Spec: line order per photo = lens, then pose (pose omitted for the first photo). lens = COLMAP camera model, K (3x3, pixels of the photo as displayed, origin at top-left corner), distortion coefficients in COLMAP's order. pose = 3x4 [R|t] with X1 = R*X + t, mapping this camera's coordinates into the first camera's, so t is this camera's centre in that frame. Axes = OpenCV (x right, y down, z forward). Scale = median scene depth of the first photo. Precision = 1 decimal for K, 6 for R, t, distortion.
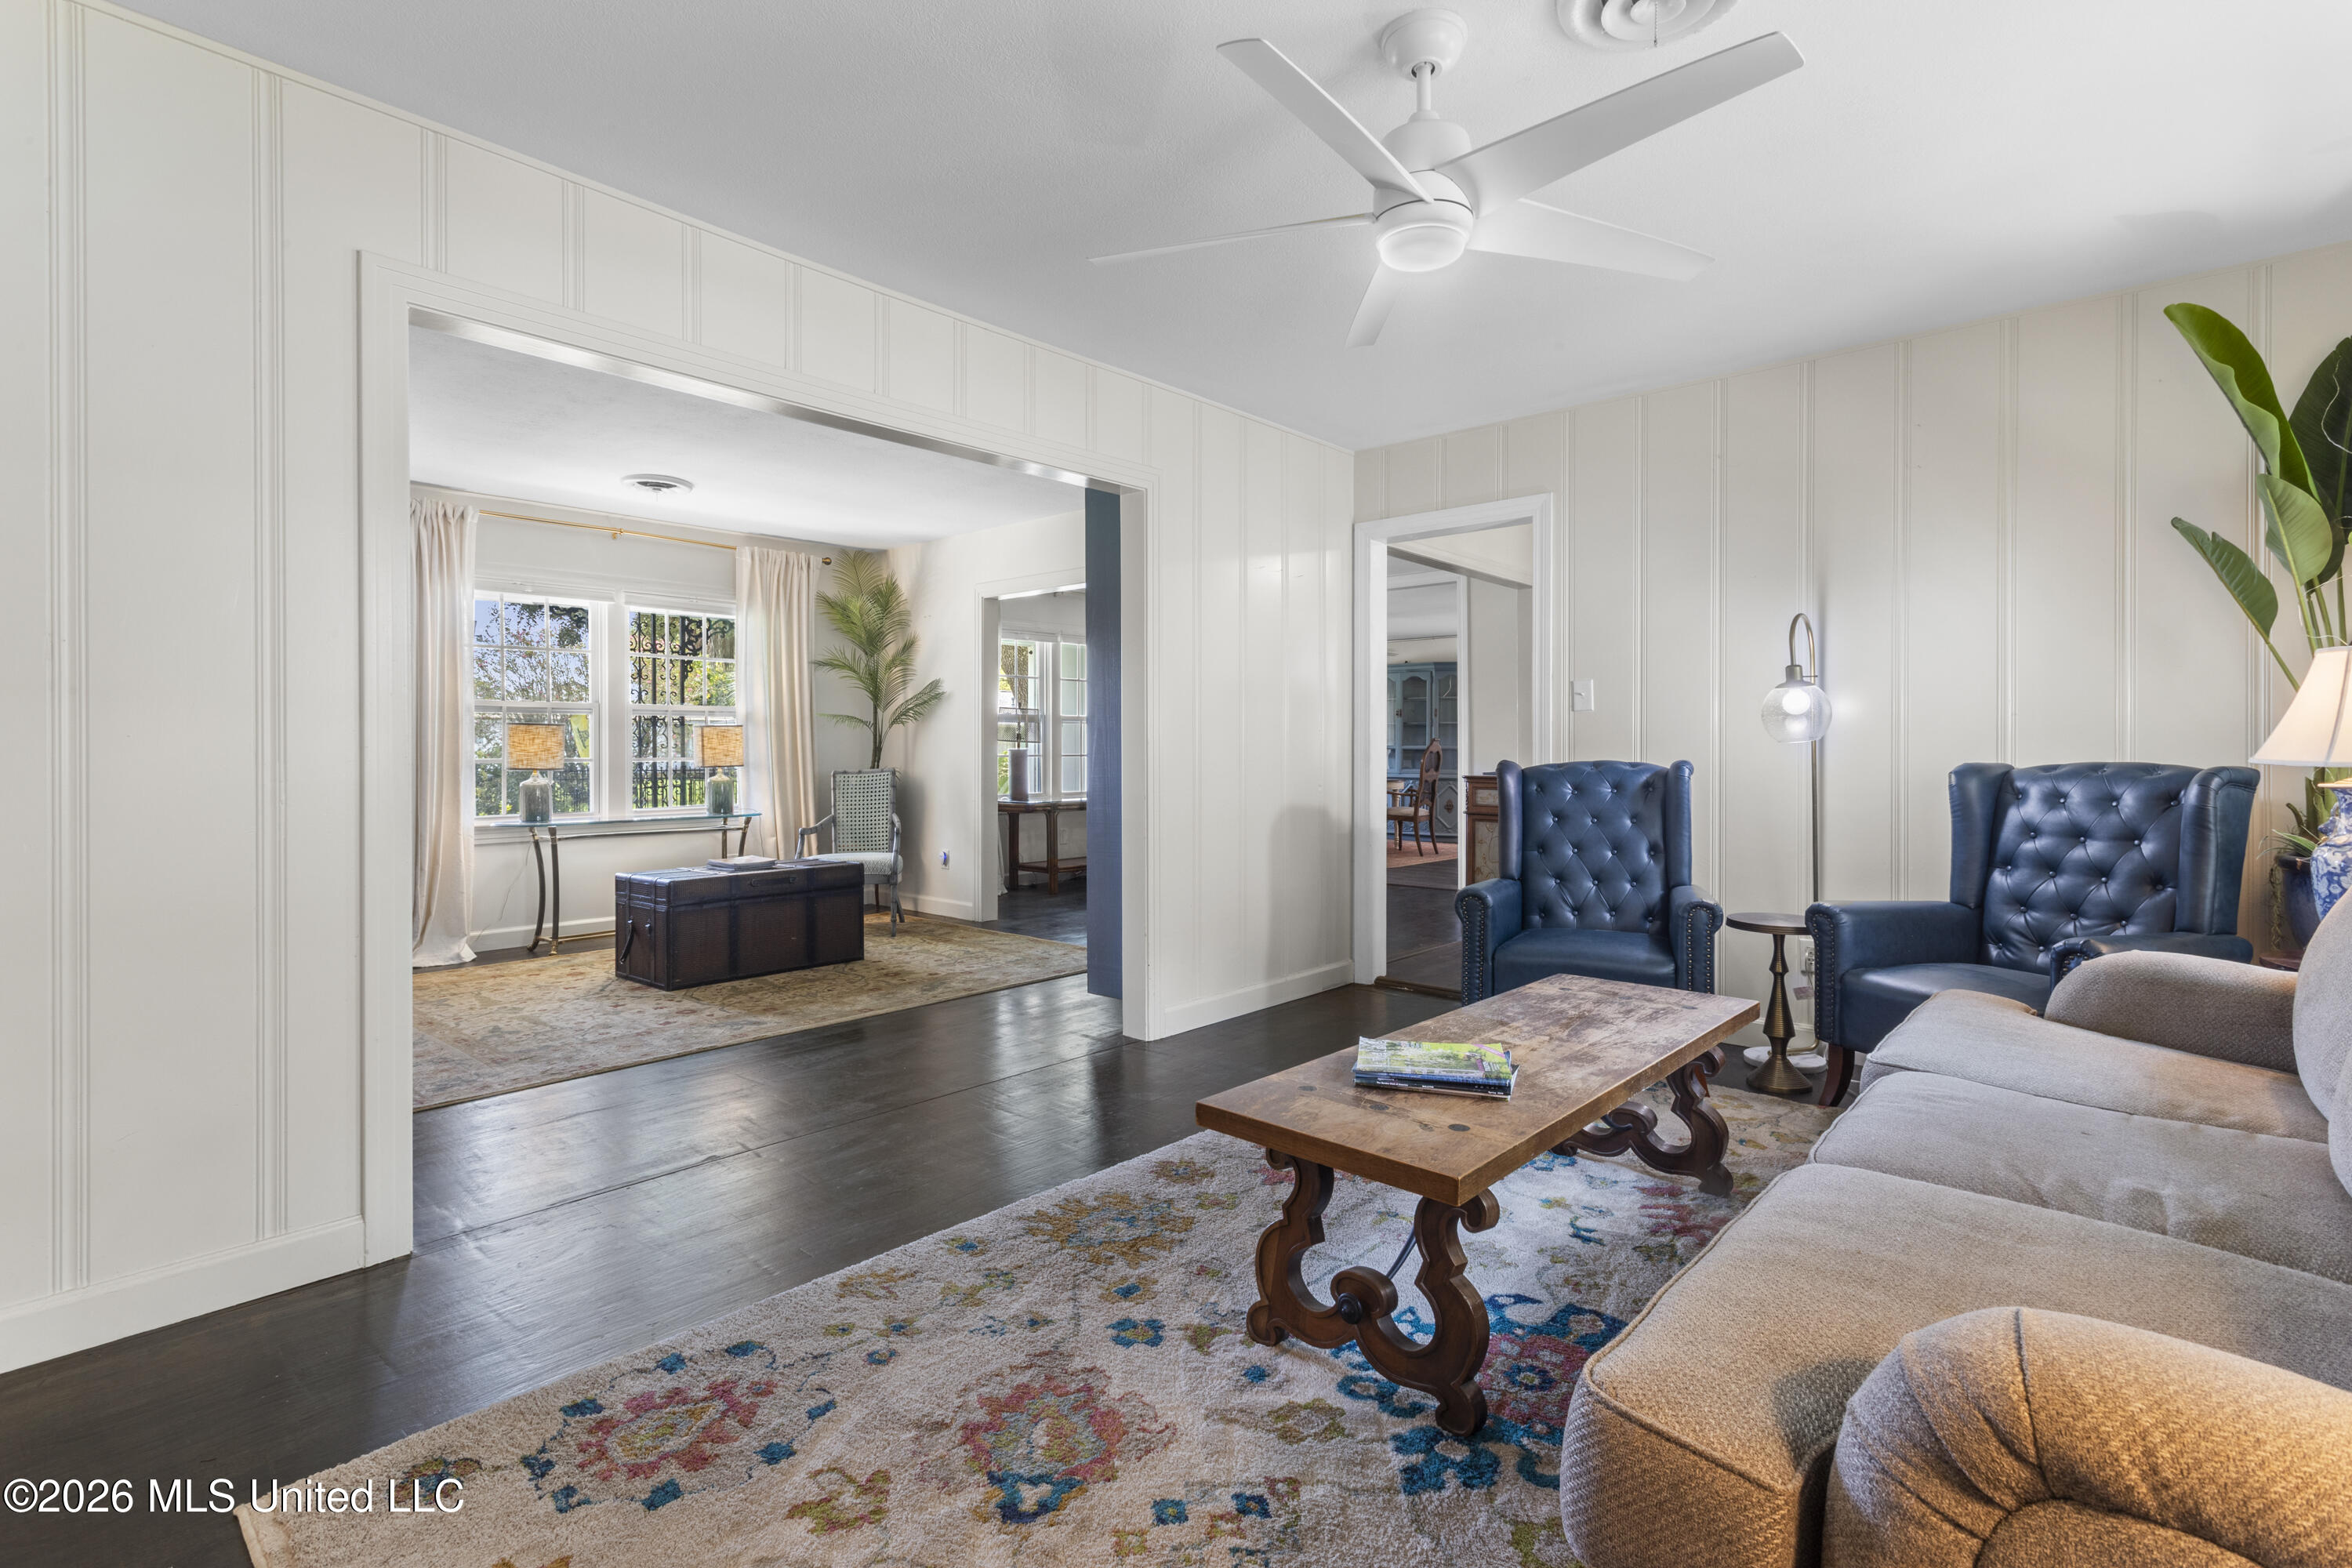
lens RADIAL K [[1110.0, 0, 1170.6], [0, 1110.0, 772.7], [0, 0, 1]] dist [0.000852, 0.000107]
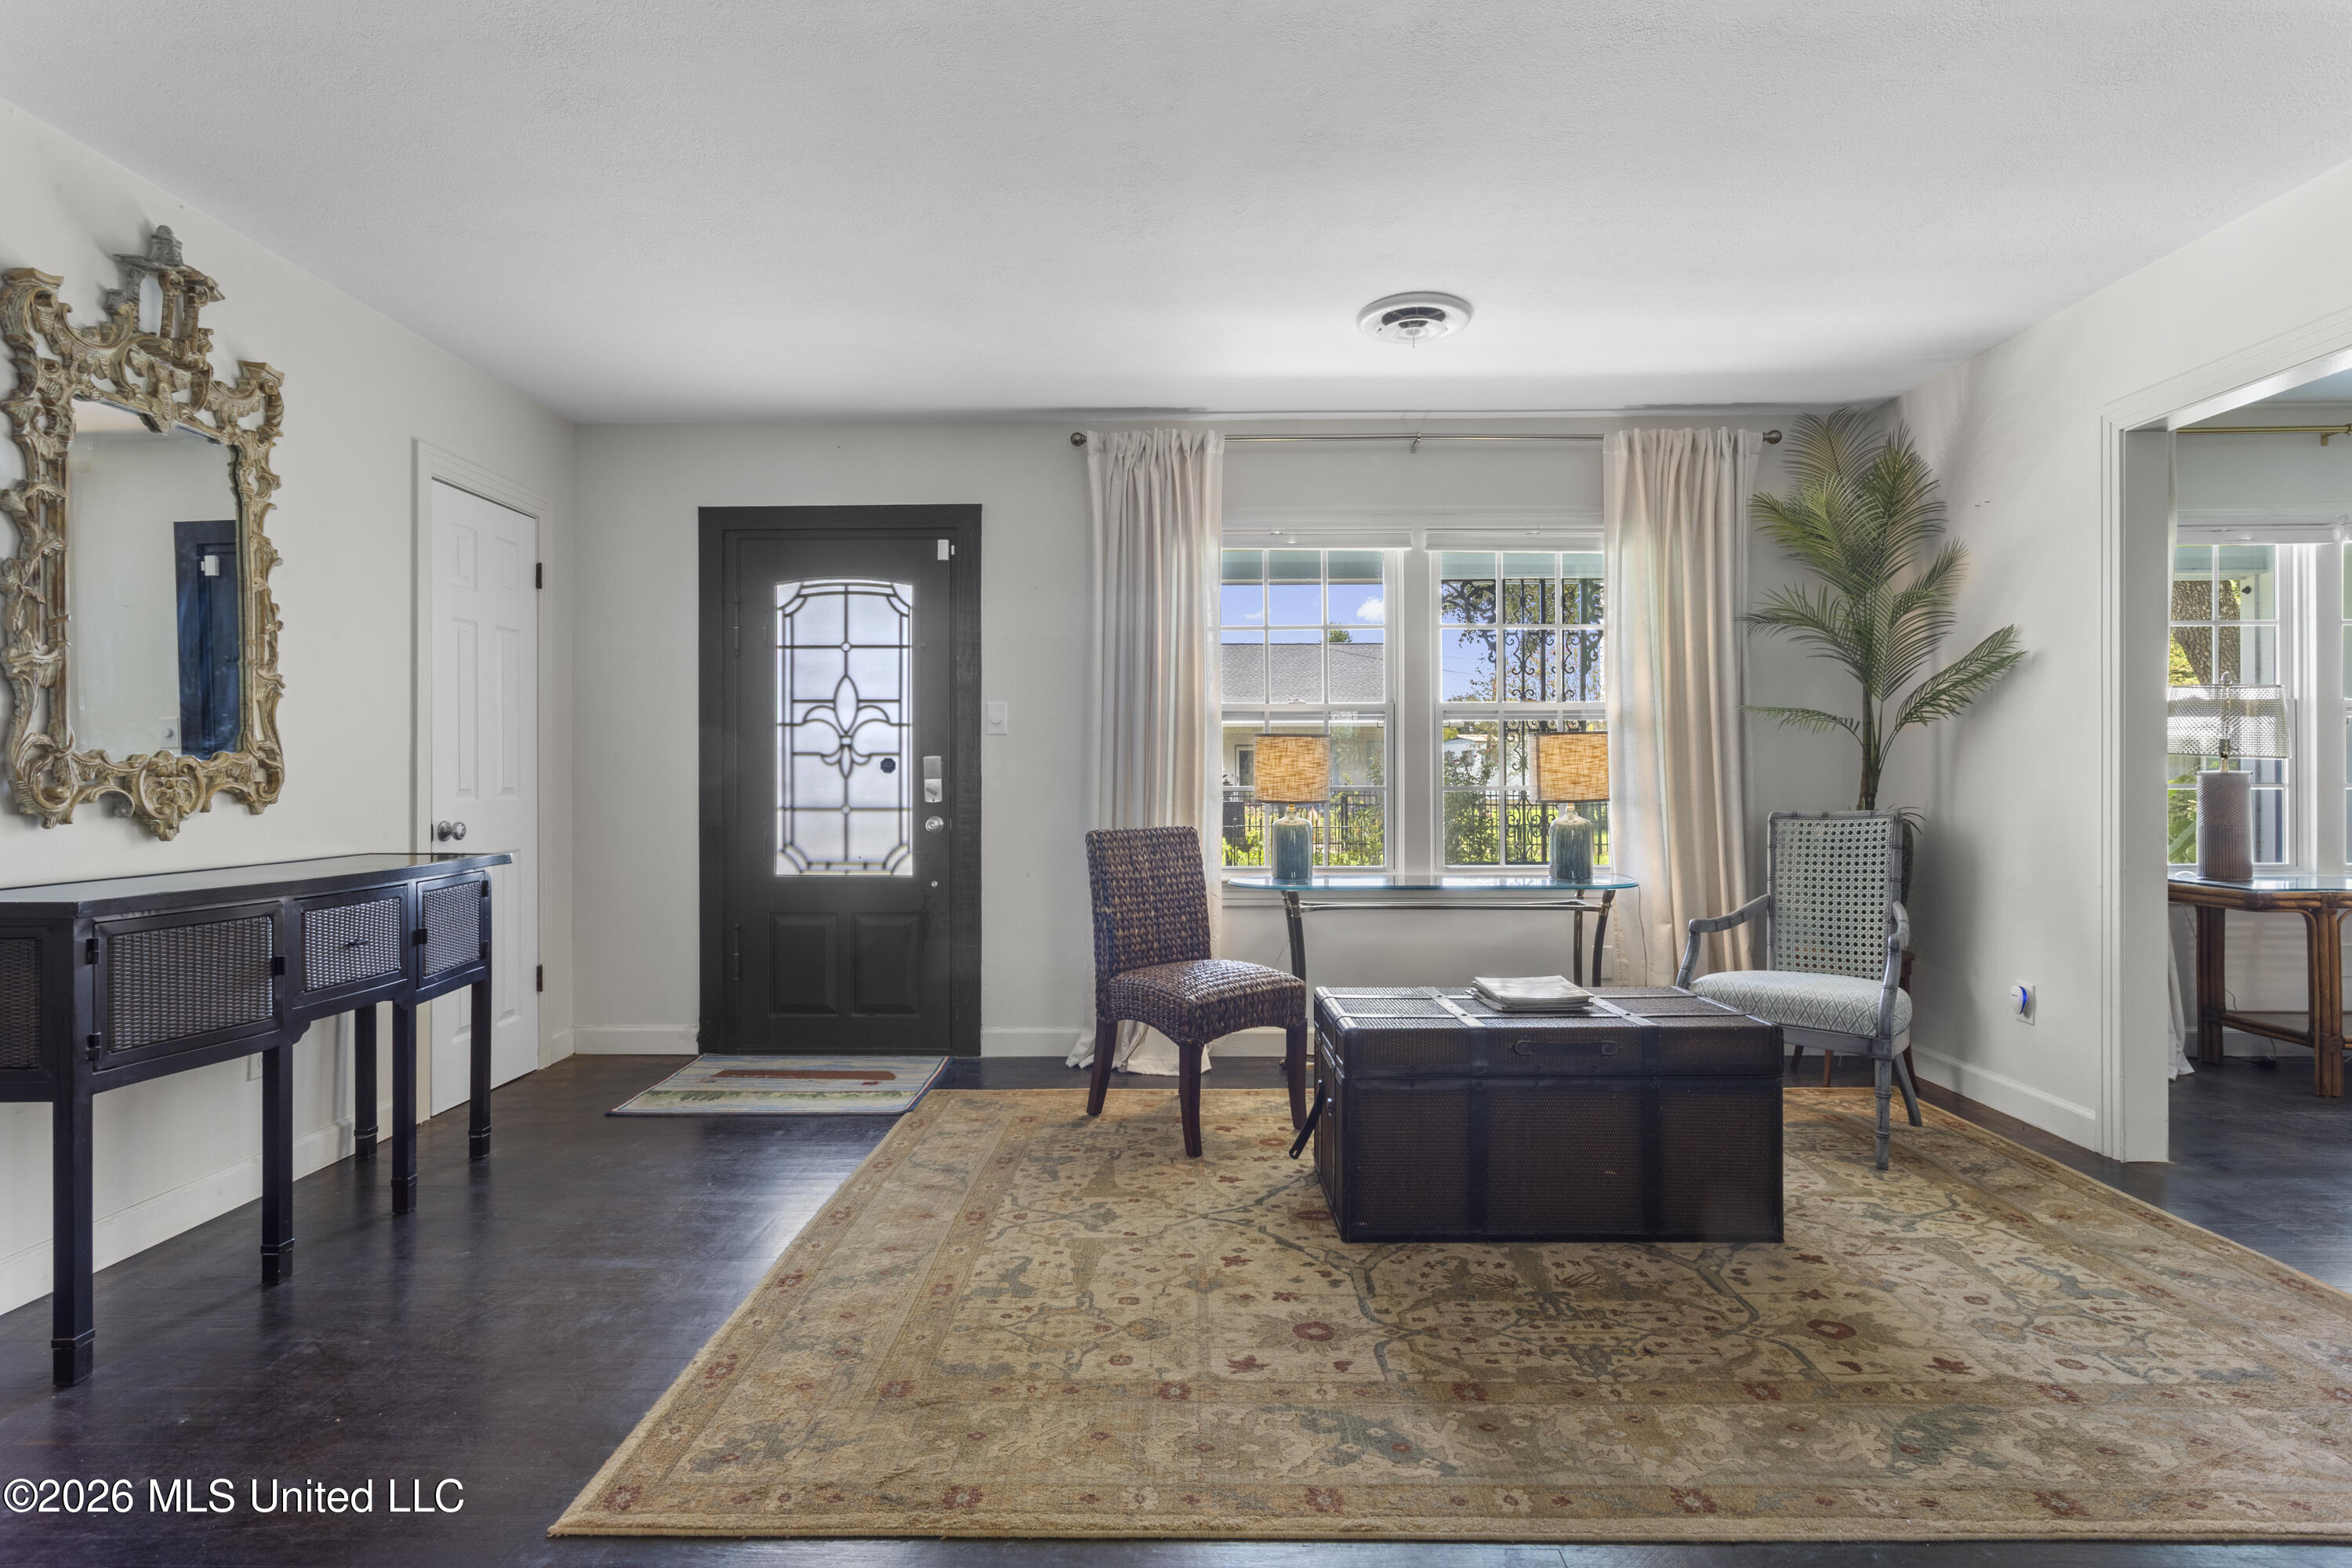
lens RADIAL K [[1186.9, 0, 1173.9], [0, 1186.9, 771.3], [0, 0, 1]] dist [-0.000736, -0.000403]
pose [[0.659942, -0.005270, -0.751298, -0.061999], [-0.013655, 0.999726, -0.019007, -0.006480], [0.751192, 0.022803, 0.659689, 0.392730]]
